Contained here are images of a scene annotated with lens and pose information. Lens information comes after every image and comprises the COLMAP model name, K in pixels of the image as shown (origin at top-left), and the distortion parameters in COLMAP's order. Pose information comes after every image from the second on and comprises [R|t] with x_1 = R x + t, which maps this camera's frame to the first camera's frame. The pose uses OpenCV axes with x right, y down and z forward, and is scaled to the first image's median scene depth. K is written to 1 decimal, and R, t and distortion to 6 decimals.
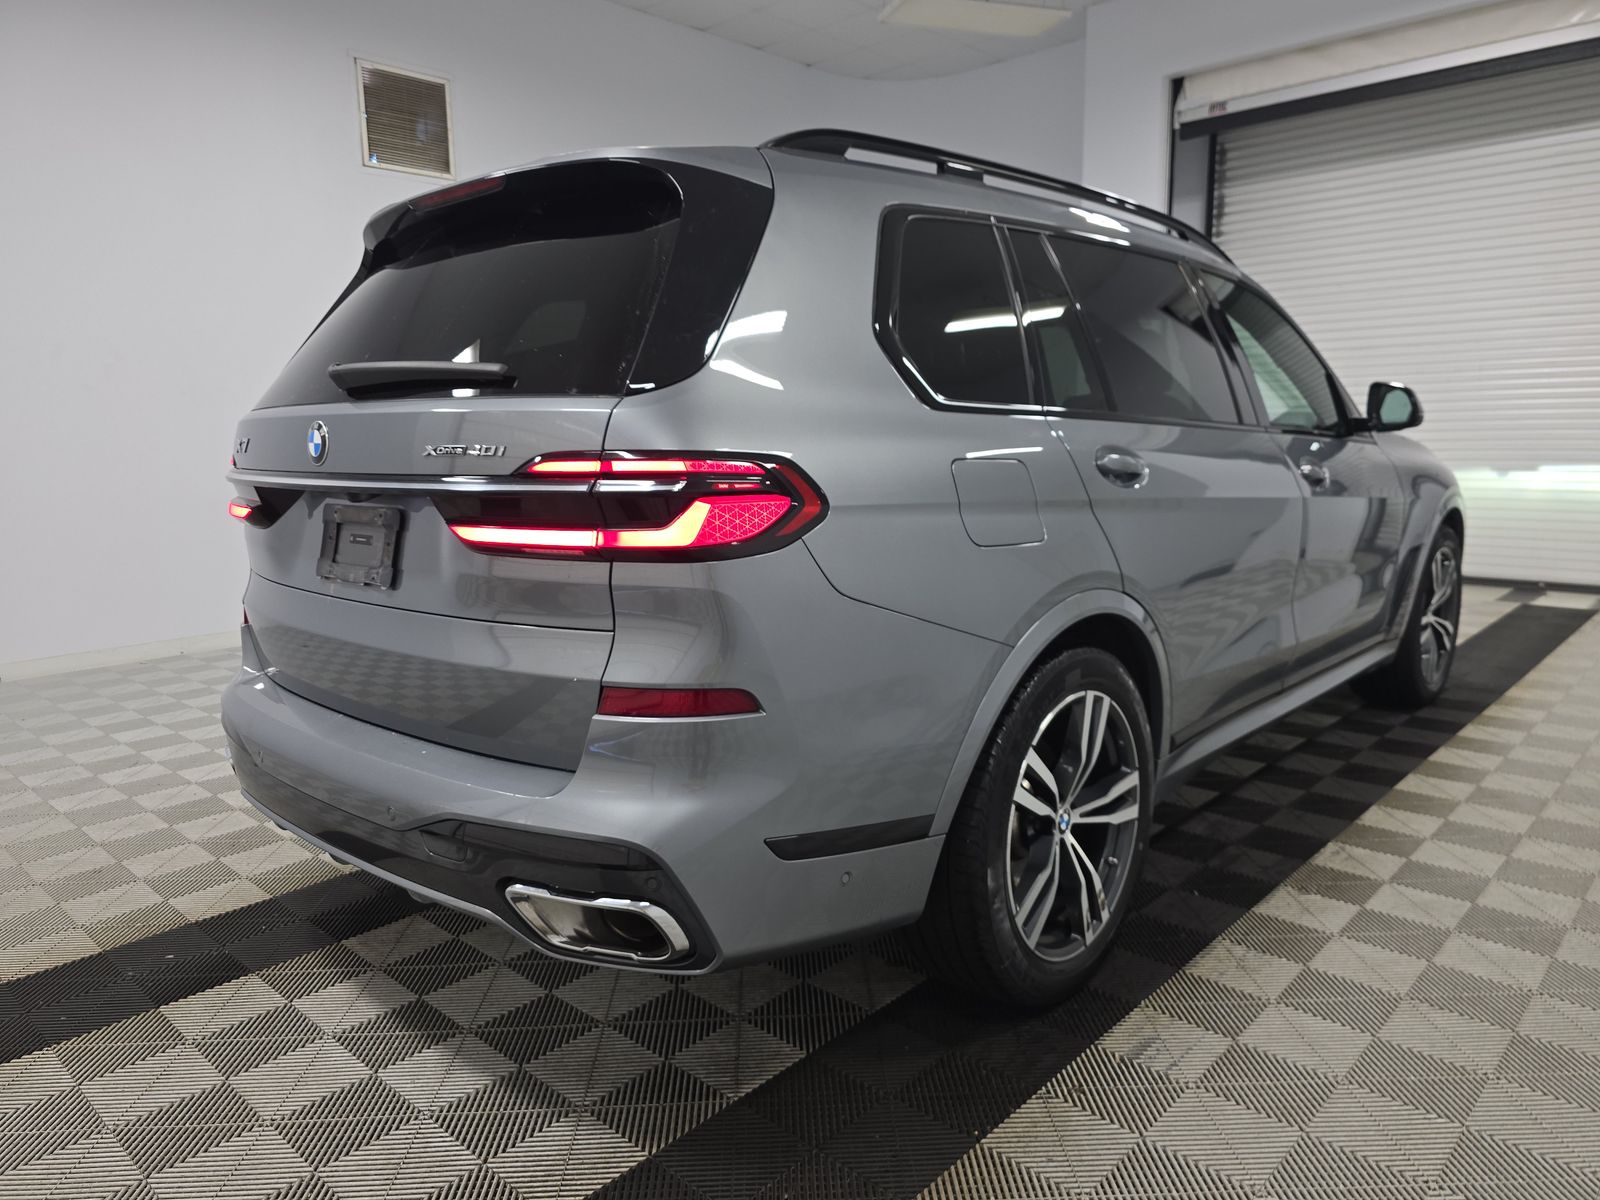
lens RADIAL K [[1091.6, 0, 800.9], [0, 1091.6, 597.7], [0, 0, 1]] dist [0.037220, 0.000100]
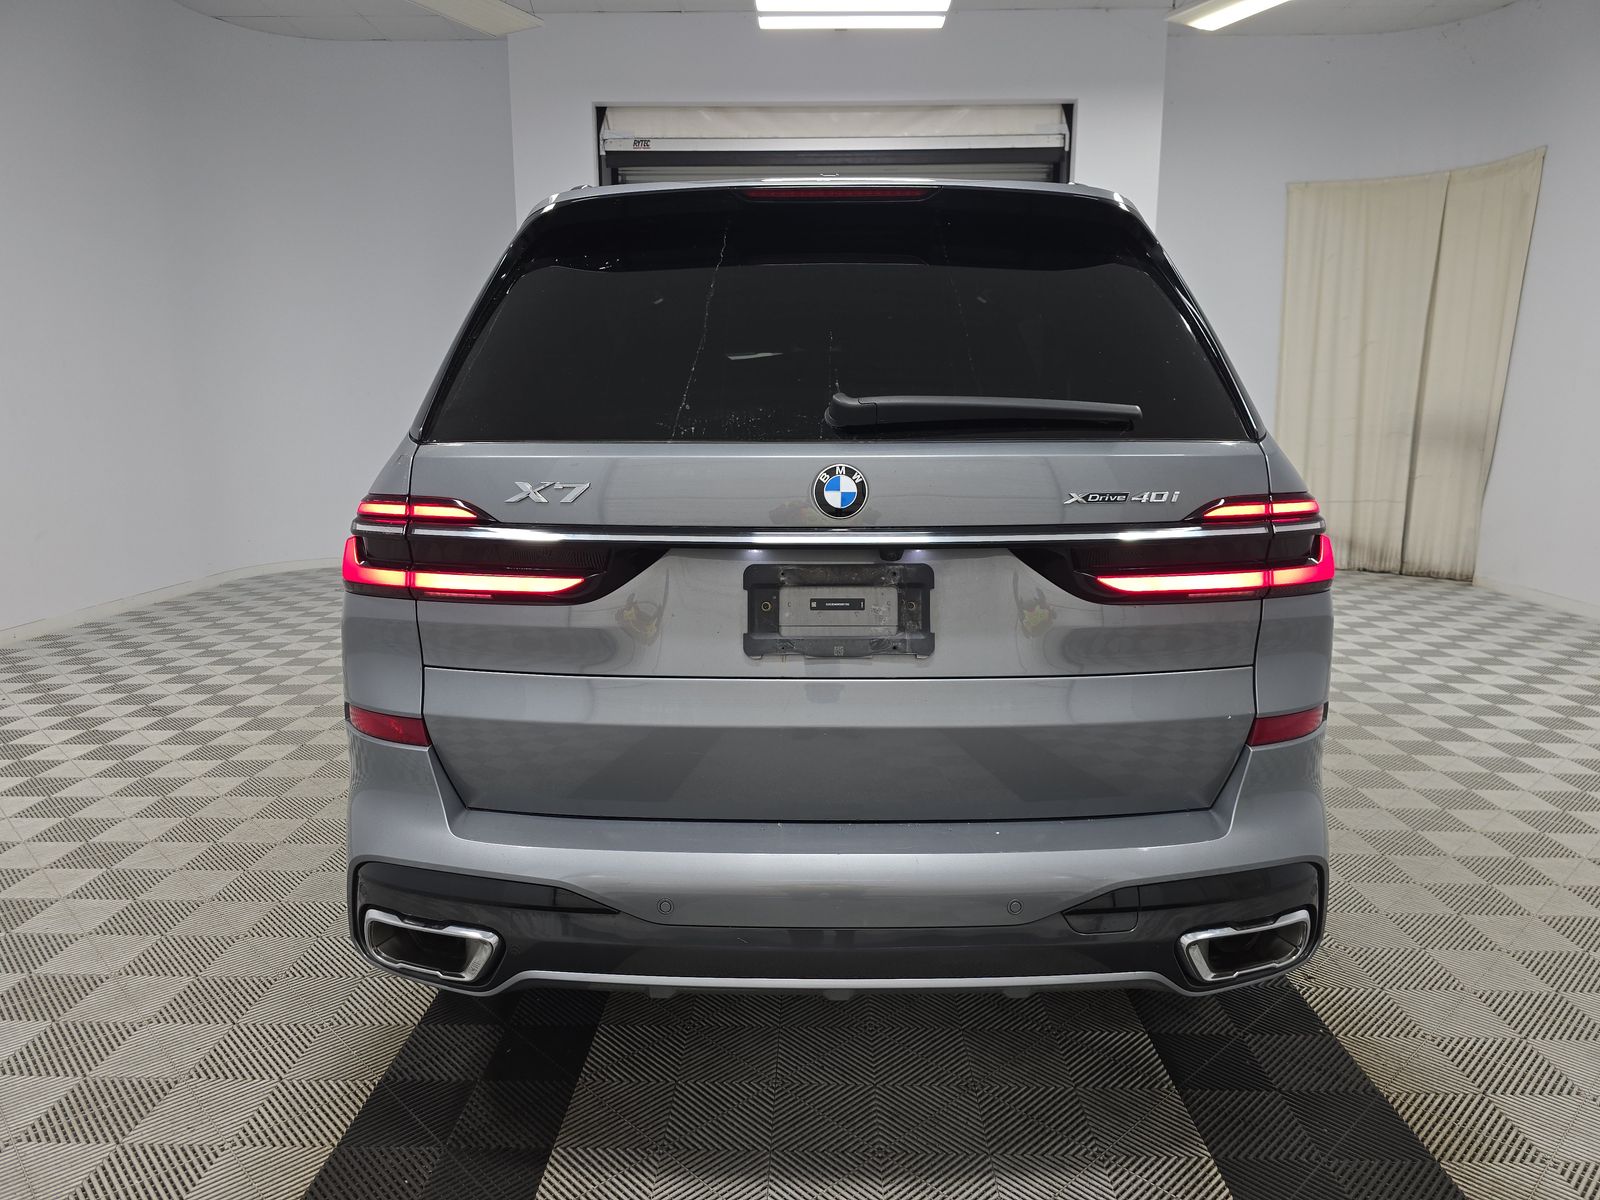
lens RADIAL K [[1091.6, 0, 801.7], [0, 1091.6, 602.4], [0, 0, 1]] dist [0.037220, 0.000100]
pose [[0.768696, -0.089835, 0.633274, -0.996238], [0.089412, 0.995458, 0.032682, -0.087651], [-0.633334, 0.031500, 0.773238, 0.391980]]
